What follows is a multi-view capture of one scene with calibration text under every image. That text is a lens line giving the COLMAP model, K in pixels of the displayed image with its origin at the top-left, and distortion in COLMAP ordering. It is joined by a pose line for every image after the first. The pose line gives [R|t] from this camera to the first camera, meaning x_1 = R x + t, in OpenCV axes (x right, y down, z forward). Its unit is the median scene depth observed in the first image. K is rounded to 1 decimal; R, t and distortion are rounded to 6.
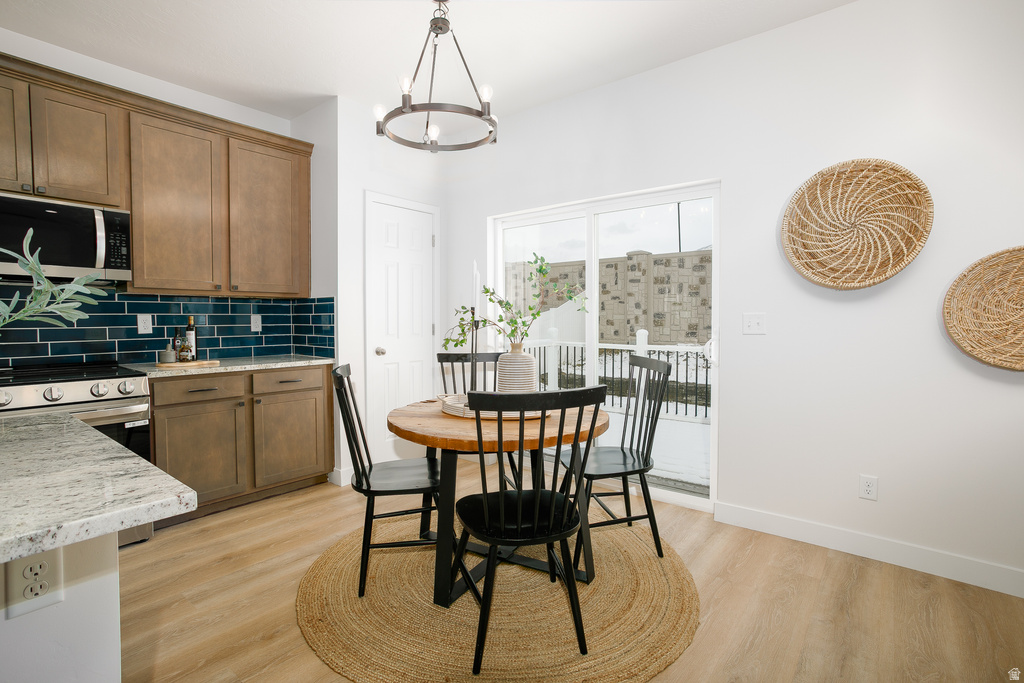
lens RADIAL K [[497.0, 0, 513.6], [0, 497.0, 337.3], [0, 0, 1]] dist [-0.031453, 0.015653]
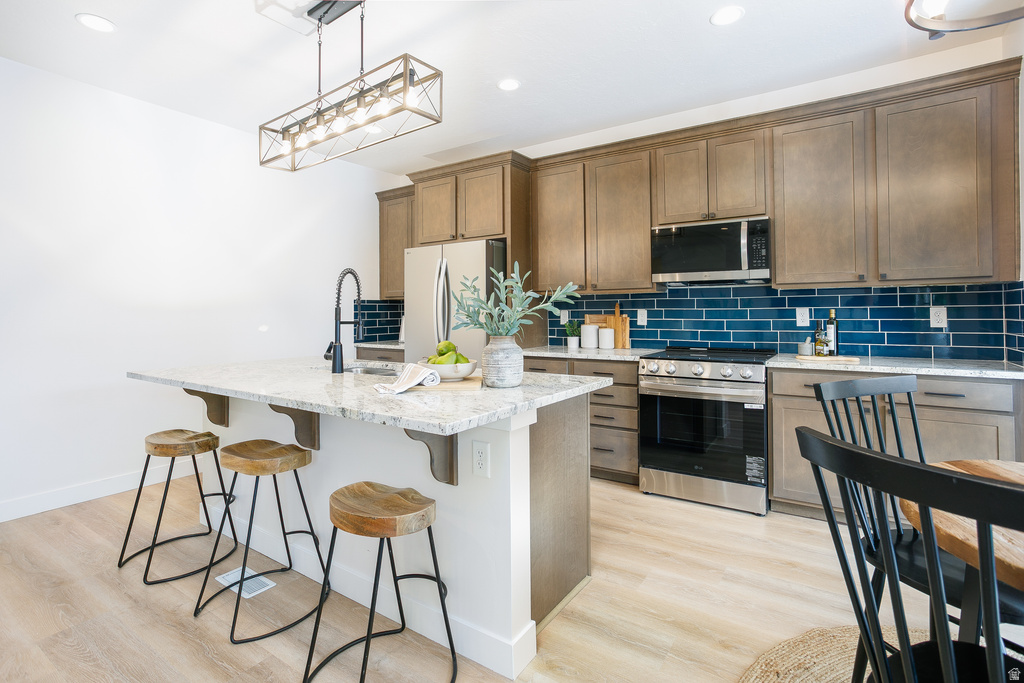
lens RADIAL K [[497.0, 0, 504.2], [0, 497.0, 307.3], [0, 0, 1]] dist [-0.031453, 0.015653]
pose [[0.071972, -0.011667, -0.997338, 0.256228], [-0.034015, 0.999321, -0.014145, -0.011307], [0.996826, 0.034943, 0.071527, 0.283908]]
